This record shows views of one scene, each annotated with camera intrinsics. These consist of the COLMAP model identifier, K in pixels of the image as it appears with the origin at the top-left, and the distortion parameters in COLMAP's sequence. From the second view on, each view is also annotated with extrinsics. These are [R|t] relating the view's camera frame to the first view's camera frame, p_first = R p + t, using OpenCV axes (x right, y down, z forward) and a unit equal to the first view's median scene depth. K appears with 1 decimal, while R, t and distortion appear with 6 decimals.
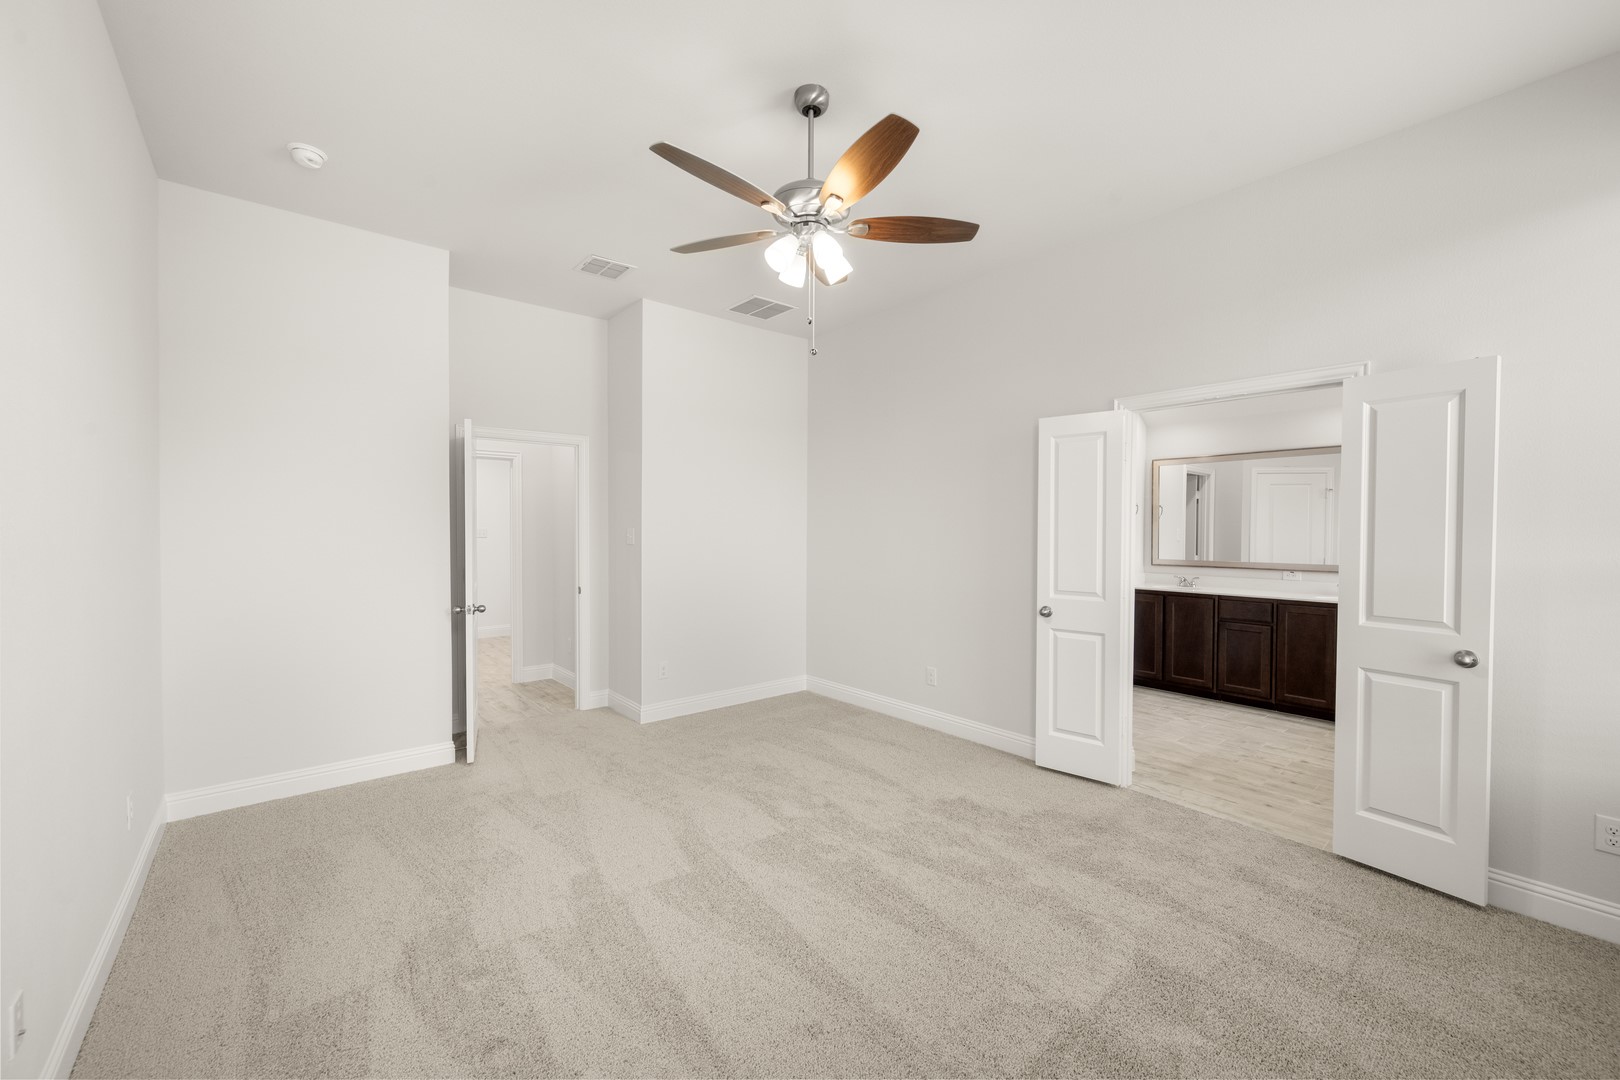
lens RADIAL K [[636.7, 0, 812.8], [0, 636.7, 536.4], [0, 0, 1]] dist [-0.000665, 0.000276]
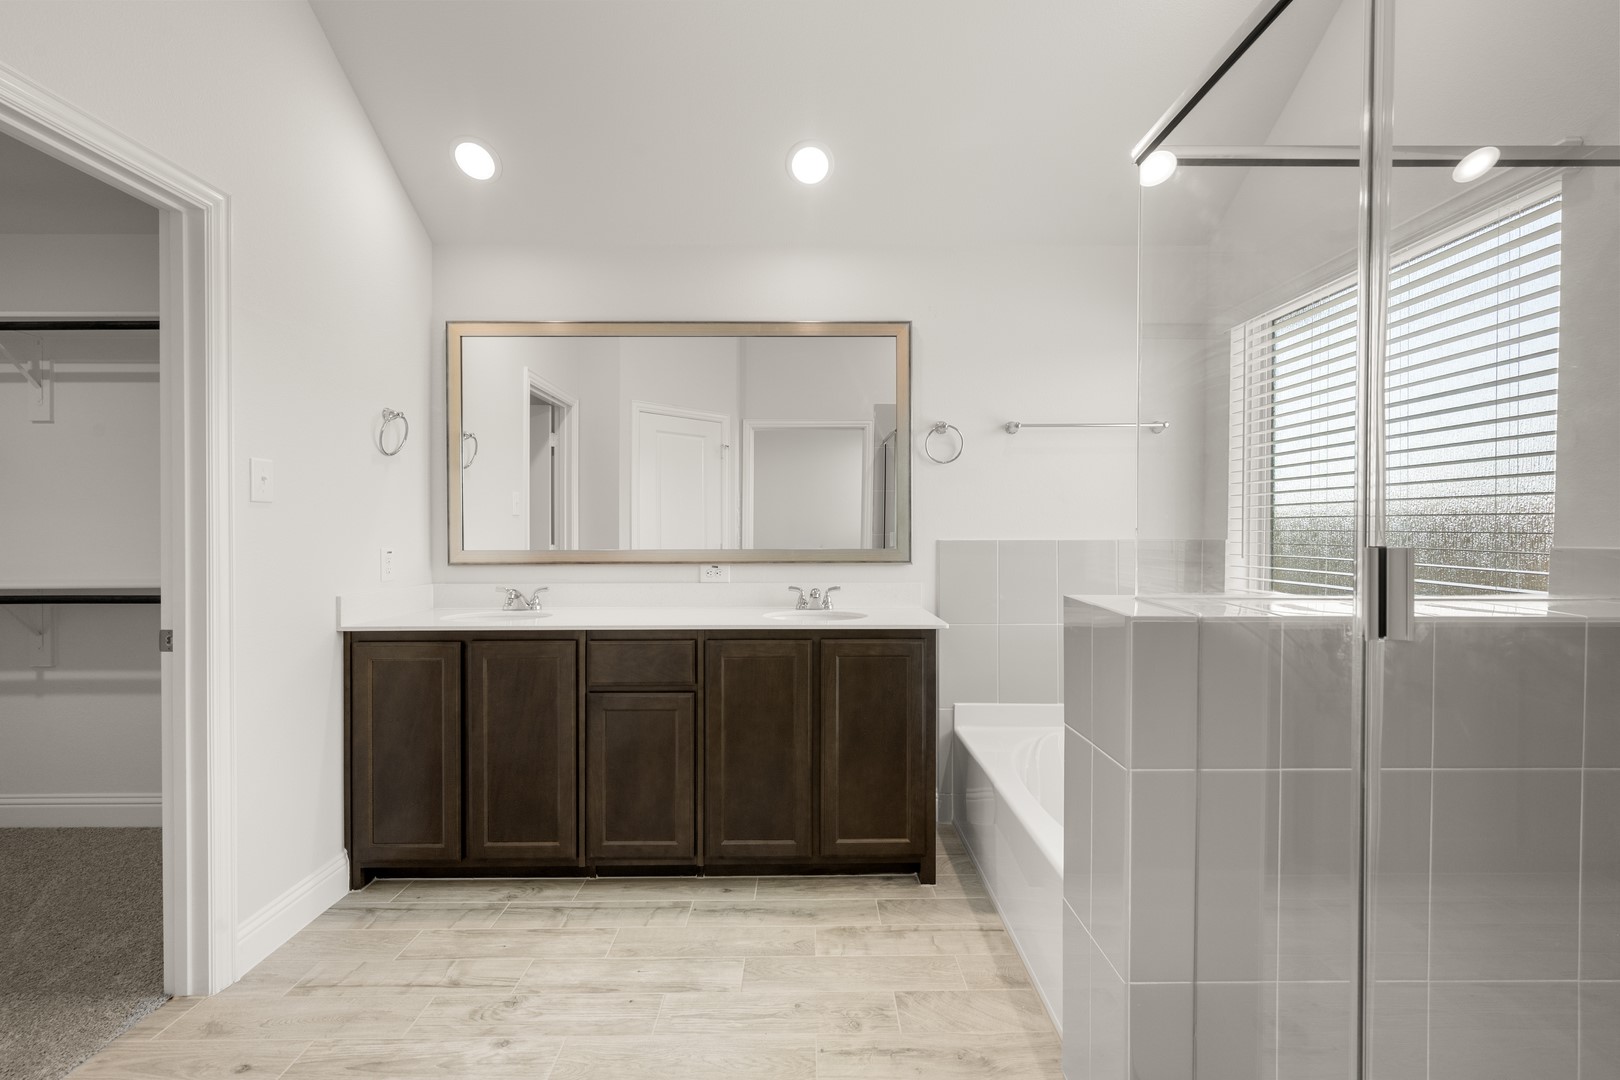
lens RADIAL K [[692.1, 0, 811.7], [0, 692.1, 535.3], [0, 0, 1]] dist [-0.000400, -0.000109]
pose [[0.632573, -0.013603, 0.774381, 0.377463], [0.013484, 0.999888, 0.006550, 0.028953], [-0.774383, 0.006299, 0.632686, 0.593287]]
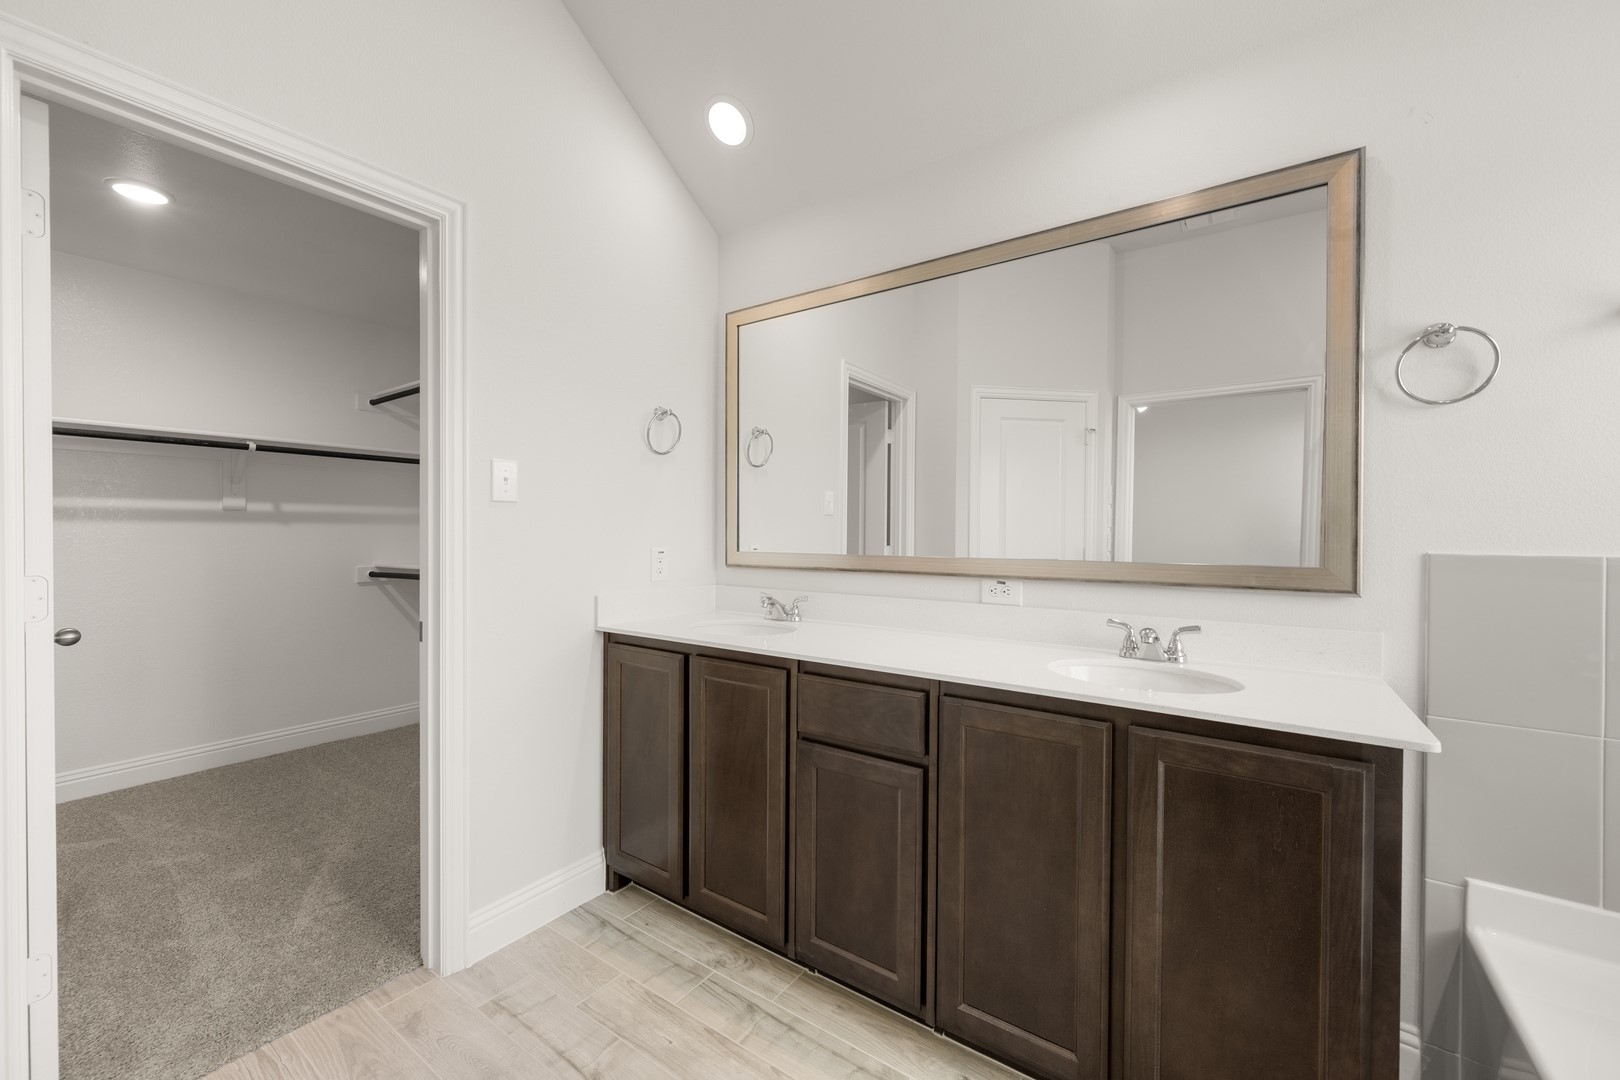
lens RADIAL K [[636.7, 0, 812.8], [0, 636.7, 536.4], [0, 0, 1]] dist [-0.000665, 0.000276]
pose [[0.964974, -0.005505, 0.262289, 0.553393], [0.005262, 0.999985, 0.001627, 0.028822], [-0.262294, -0.000190, 0.964988, 0.676587]]
